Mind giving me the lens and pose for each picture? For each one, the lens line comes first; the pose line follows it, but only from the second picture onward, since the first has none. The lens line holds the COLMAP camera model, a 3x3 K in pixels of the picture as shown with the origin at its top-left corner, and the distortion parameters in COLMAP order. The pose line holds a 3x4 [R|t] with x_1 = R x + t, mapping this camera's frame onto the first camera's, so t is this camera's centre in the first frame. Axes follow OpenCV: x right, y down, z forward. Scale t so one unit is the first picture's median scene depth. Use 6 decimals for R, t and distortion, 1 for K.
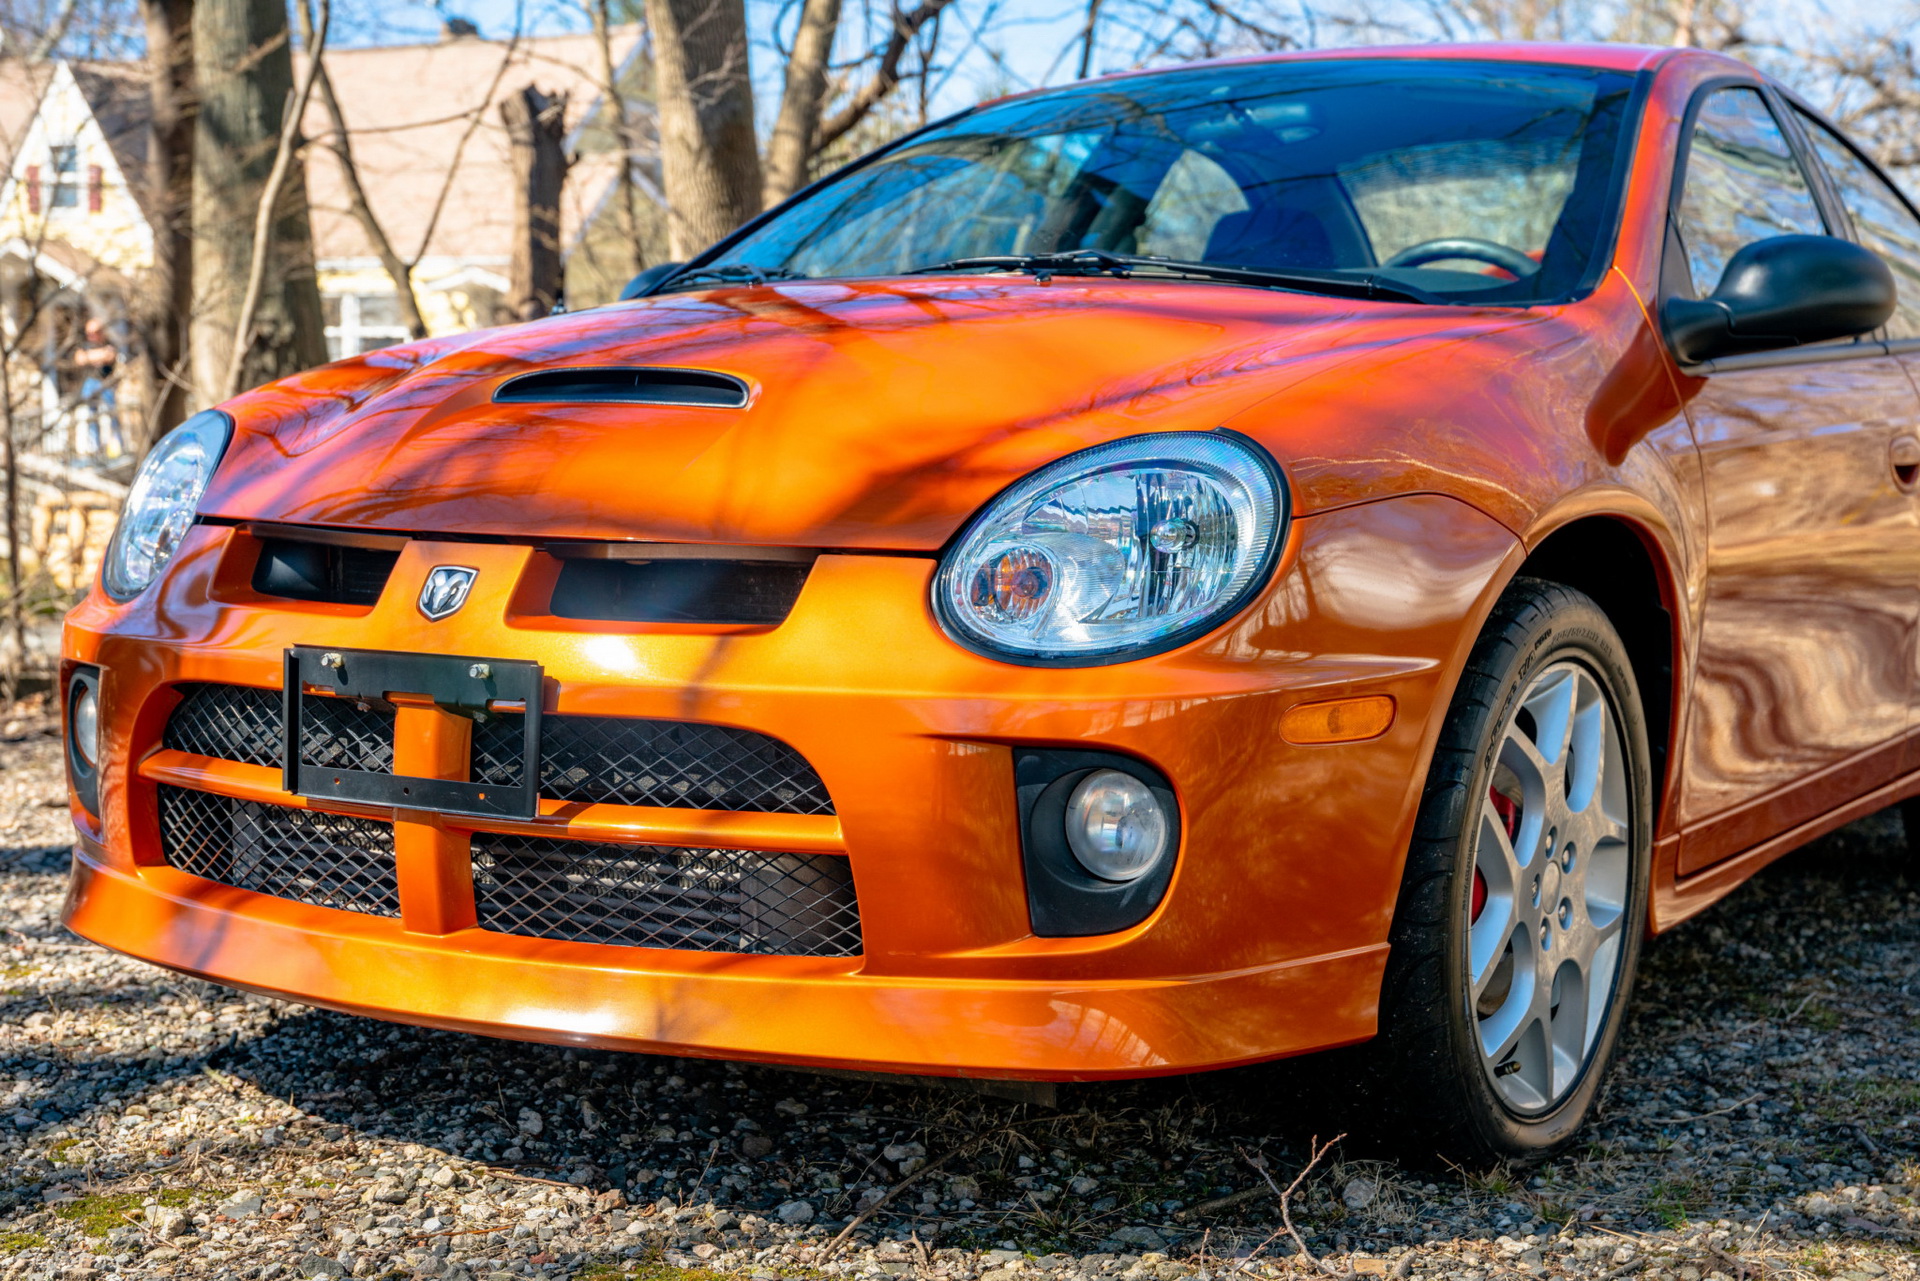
lens RADIAL K [[2847.9, 0, 967.4], [0, 2847.9, 637.7], [0, 0, 1]] dist [0.123811, 0.000000]
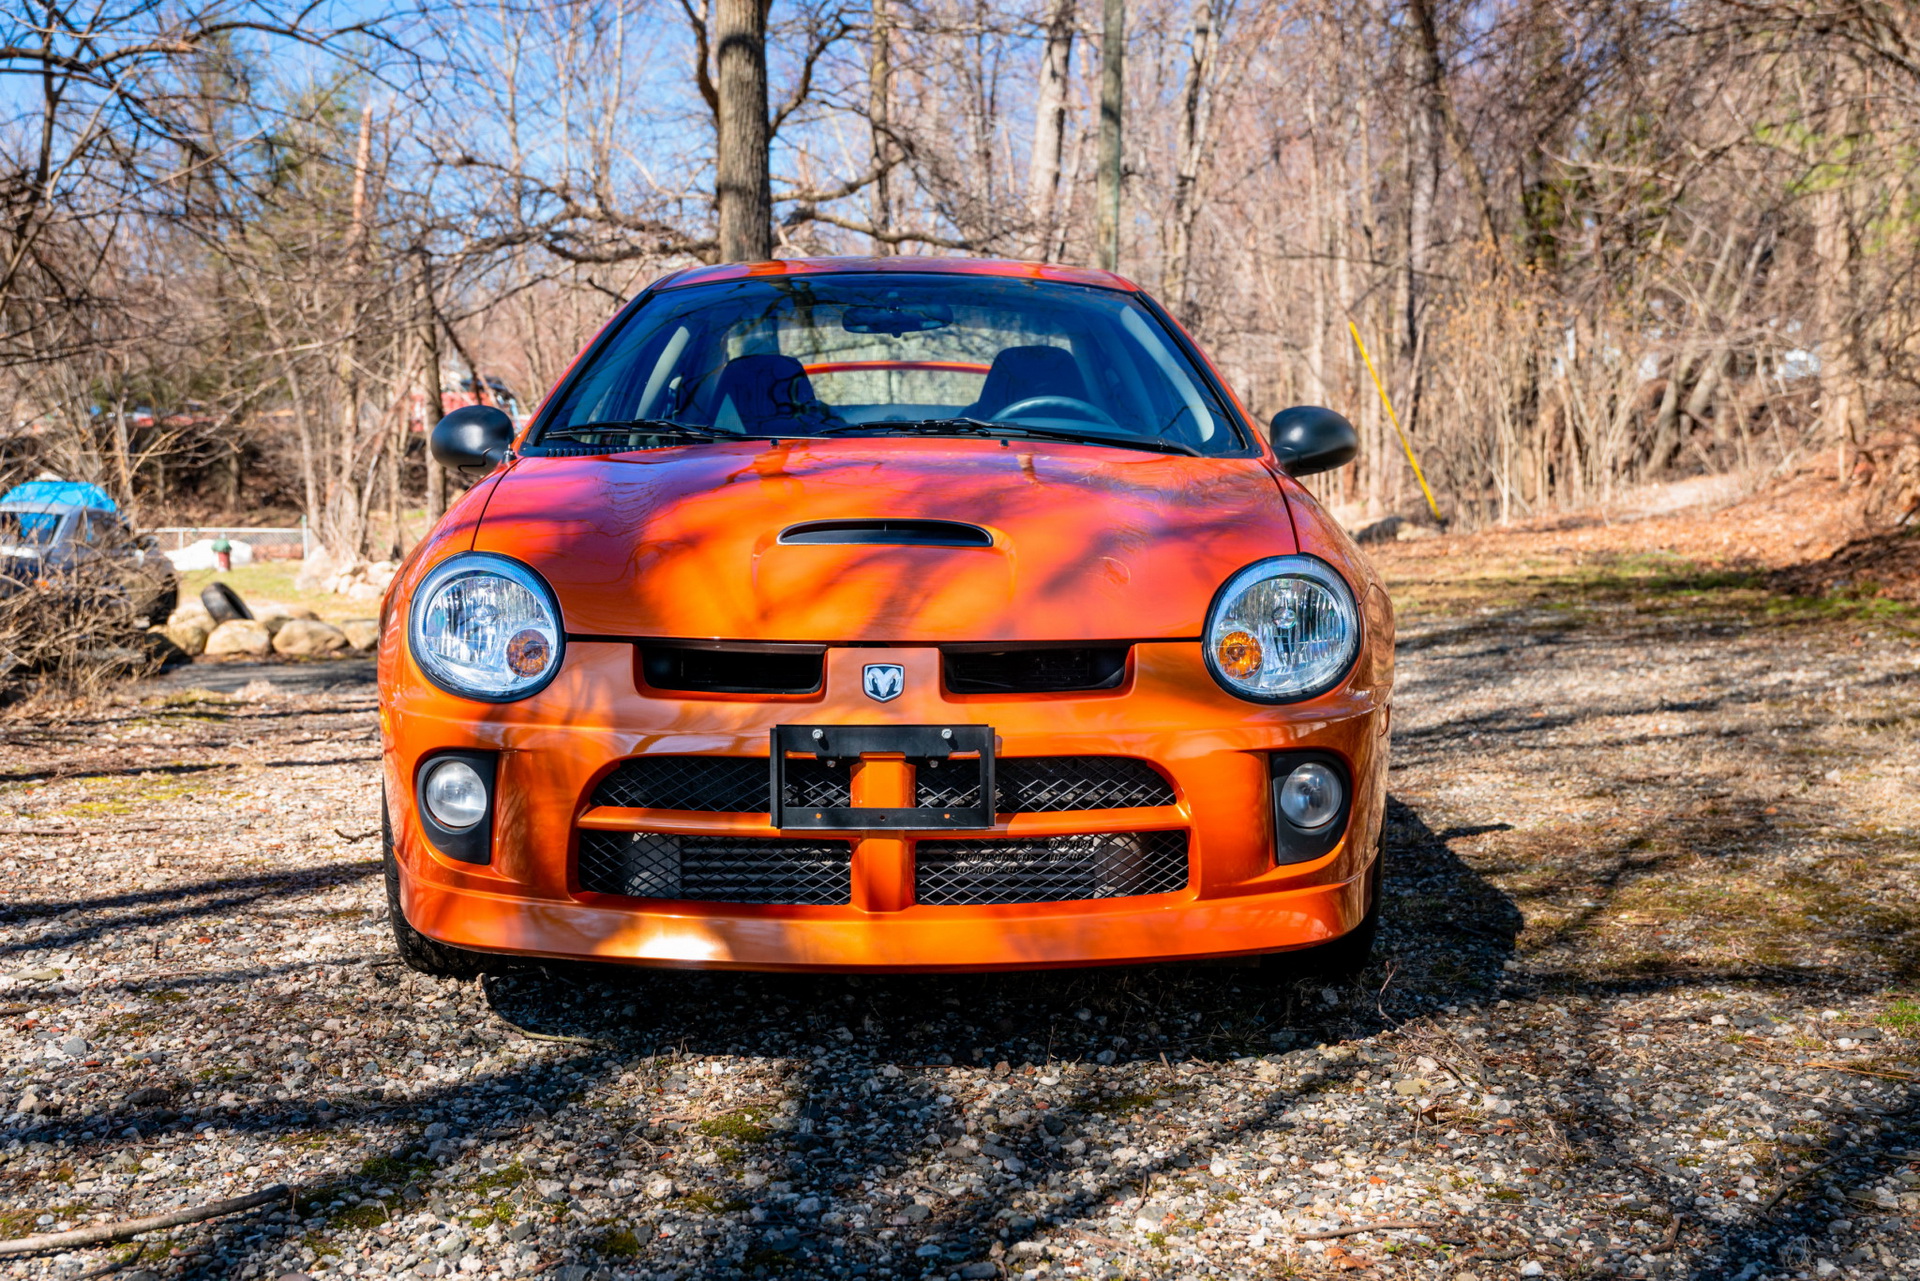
lens RADIAL K [[2252.1, 0, 958.4], [0, 2252.1, 640.7], [0, 0, 1]] dist [0.020118, 0.000000]
pose [[0.847220, -0.062922, 0.527502, -0.766078], [0.052247, 0.998016, 0.035131, -0.076687], [-0.528666, -0.002203, 0.848827, -0.015058]]
